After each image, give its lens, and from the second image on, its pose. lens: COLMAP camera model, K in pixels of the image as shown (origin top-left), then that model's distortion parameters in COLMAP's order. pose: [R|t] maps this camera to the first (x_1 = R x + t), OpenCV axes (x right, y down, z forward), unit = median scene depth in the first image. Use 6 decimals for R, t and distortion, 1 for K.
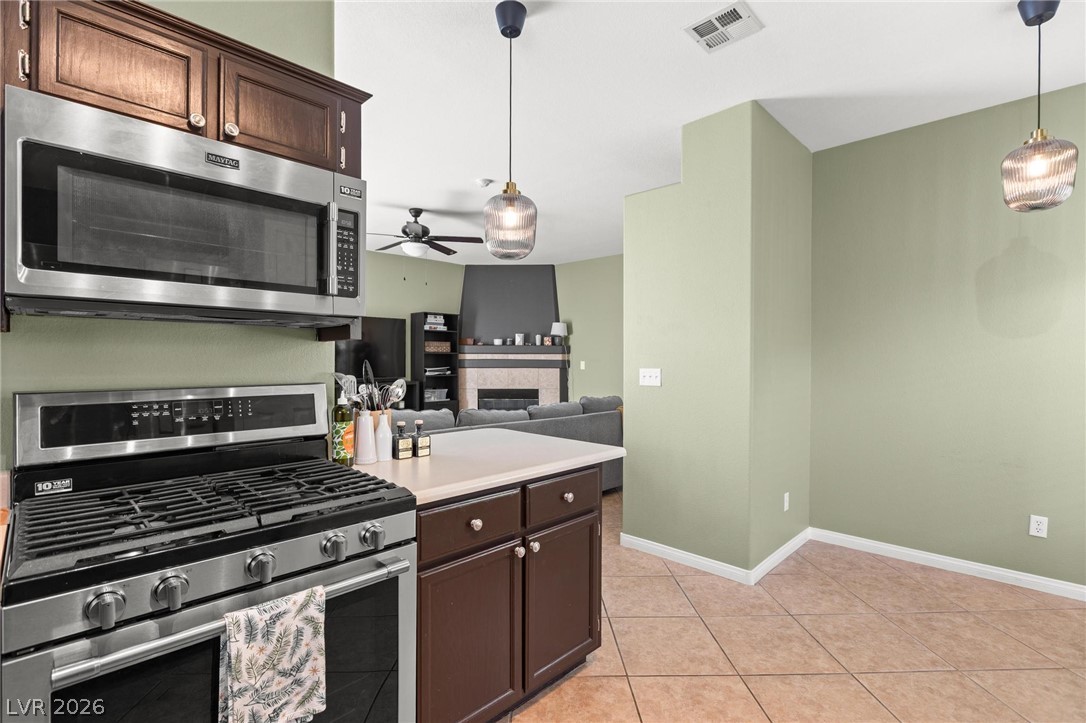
lens RADIAL K [[505.7, 0, 543.0], [0, 505.7, 361.5], [0, 0, 1]] dist [-0.000784, -0.000309]
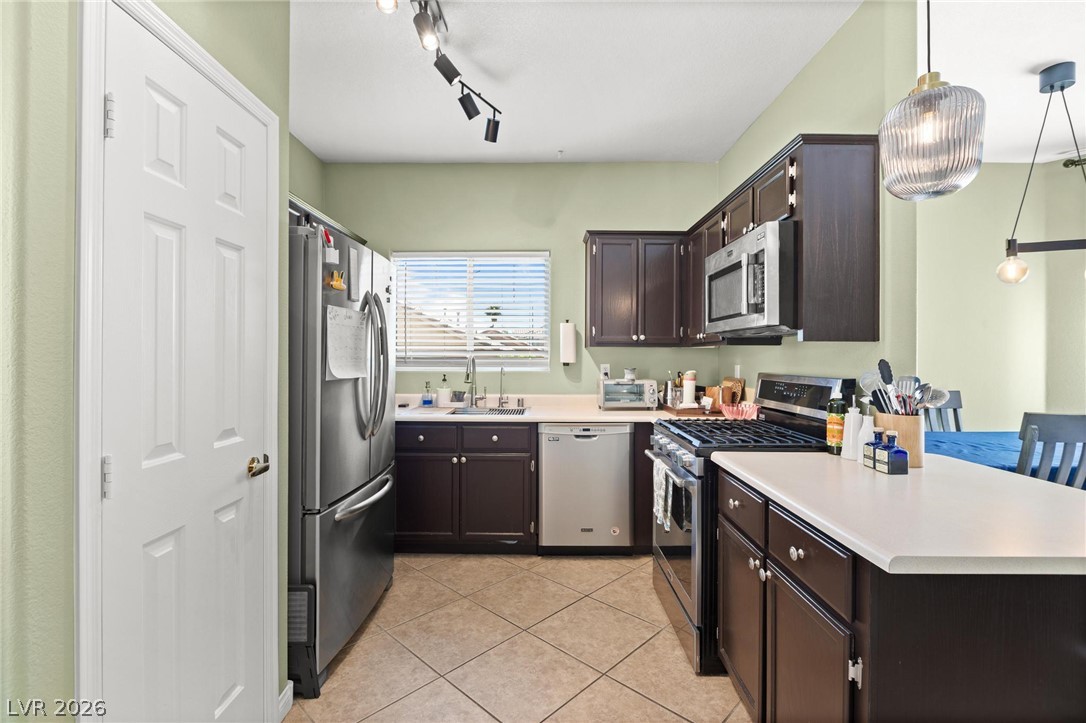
lens RADIAL K [[505.7, 0, 543.0], [0, 505.7, 361.5], [0, 0, 1]] dist [-0.000784, -0.000309]
pose [[-0.722790, 0.002636, -0.691063, 0.972347], [-0.009238, 0.999867, 0.013476, -0.007693], [0.691006, 0.016125, -0.722669, 1.540602]]
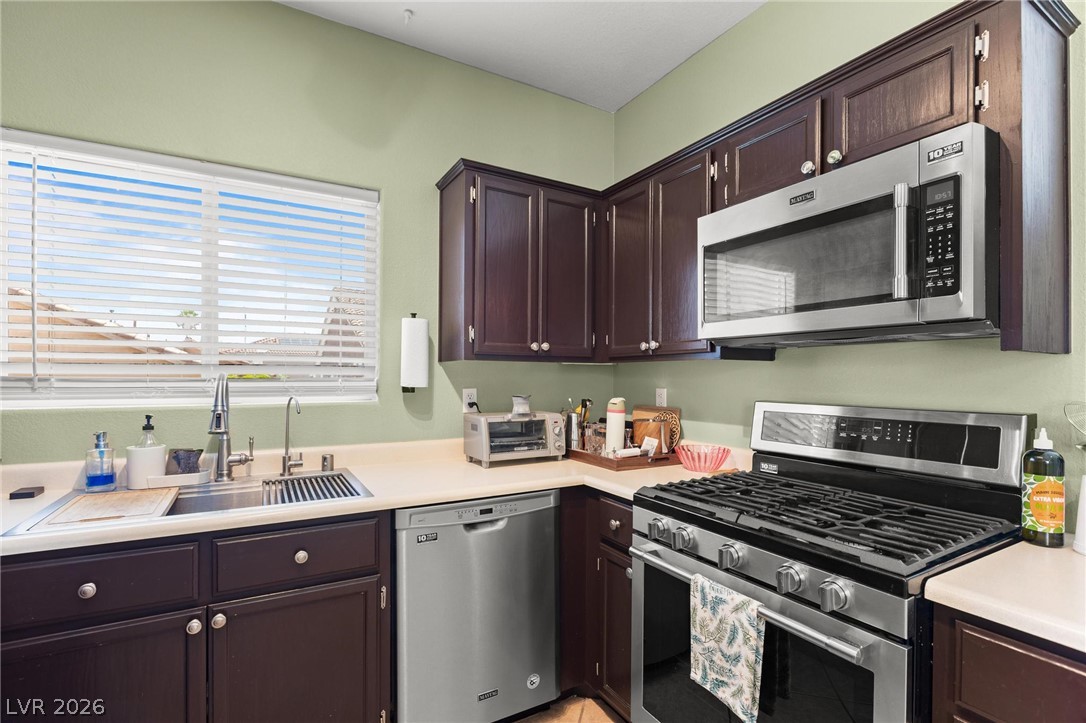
lens RADIAL K [[503.6, 0, 541.2], [0, 503.6, 378.1], [0, 0, 1]] dist [-0.001388, -0.001113]
pose [[-0.282280, -0.002492, -0.959329, 0.466916], [-0.010966, 0.999940, 0.000630, -0.000510], [0.959269, 0.010697, -0.282291, 0.621712]]
